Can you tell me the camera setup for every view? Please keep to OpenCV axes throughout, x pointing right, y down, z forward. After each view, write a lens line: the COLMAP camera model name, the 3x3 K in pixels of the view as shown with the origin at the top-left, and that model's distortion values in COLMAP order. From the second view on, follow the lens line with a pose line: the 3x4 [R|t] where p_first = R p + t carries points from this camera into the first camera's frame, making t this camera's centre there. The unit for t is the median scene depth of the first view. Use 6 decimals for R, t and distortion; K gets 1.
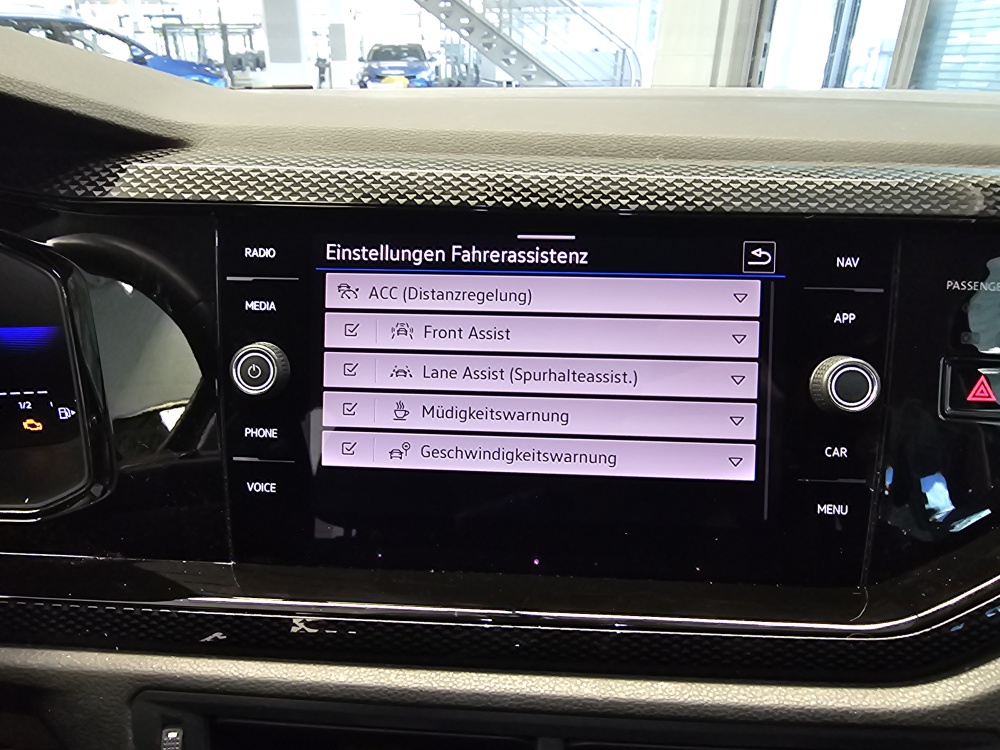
lens RADIAL K [[684.9, 0, 446.9], [0, 684.9, 373.8], [0, 0, 1]] dist [0.003891, -0.001002]
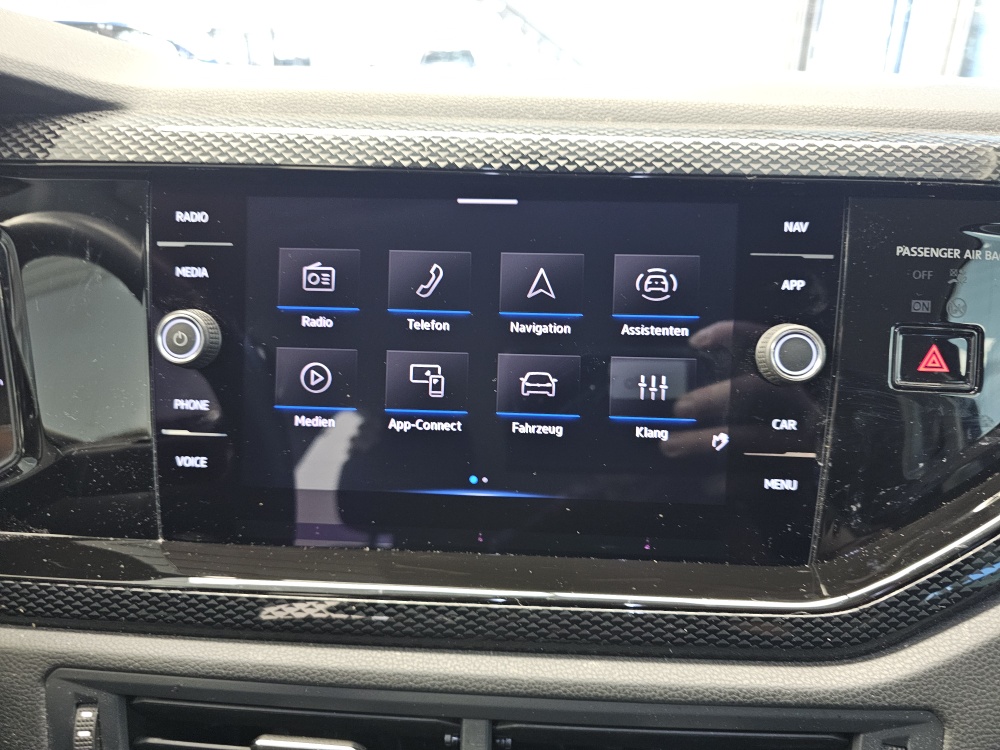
lens RADIAL K [[696.8, 0, 503.1], [0, 696.8, 380.5], [0, 0, 1]] dist [0.007001, -0.030923]
pose [[0.999986, 0.004145, 0.003425, 0.170095], [-0.004124, 0.999974, -0.005899, 0.059491], [-0.003449, 0.005885, 0.999977, 0.024796]]
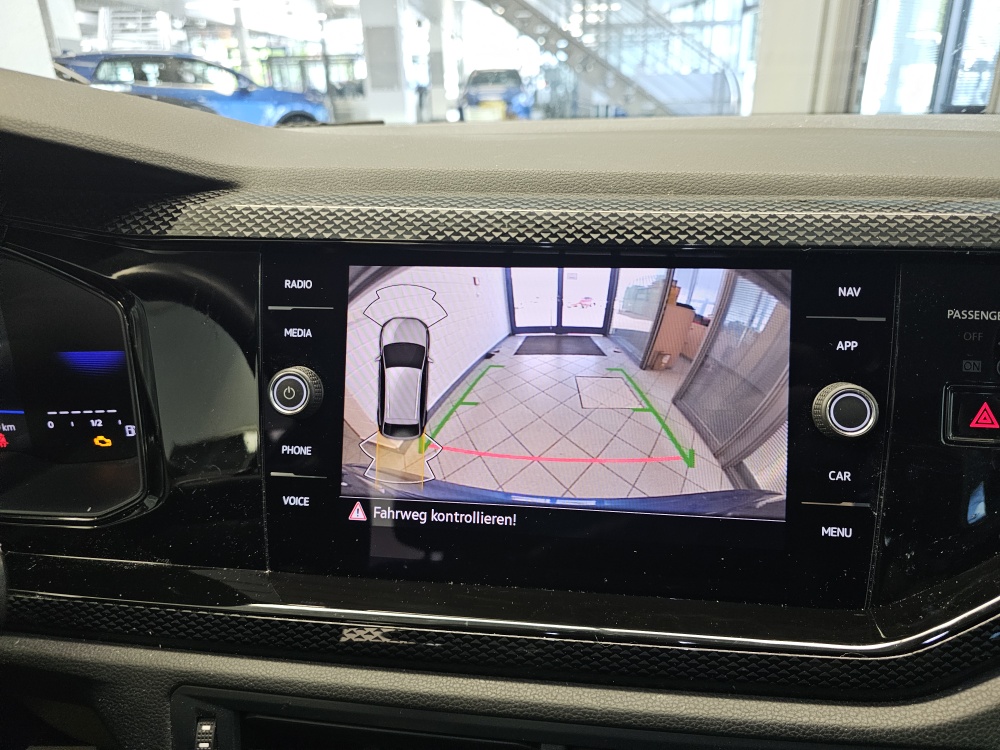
lens RADIAL K [[691.1, 0, 496.9], [0, 691.1, 375.0], [0, 0, 1]] dist [0.023401, -0.041512]
pose [[0.997670, 0.005451, -0.068008, 0.124727], [-0.007595, 0.999481, -0.031297, -0.000684], [0.067802, 0.031741, 0.997194, -0.076254]]
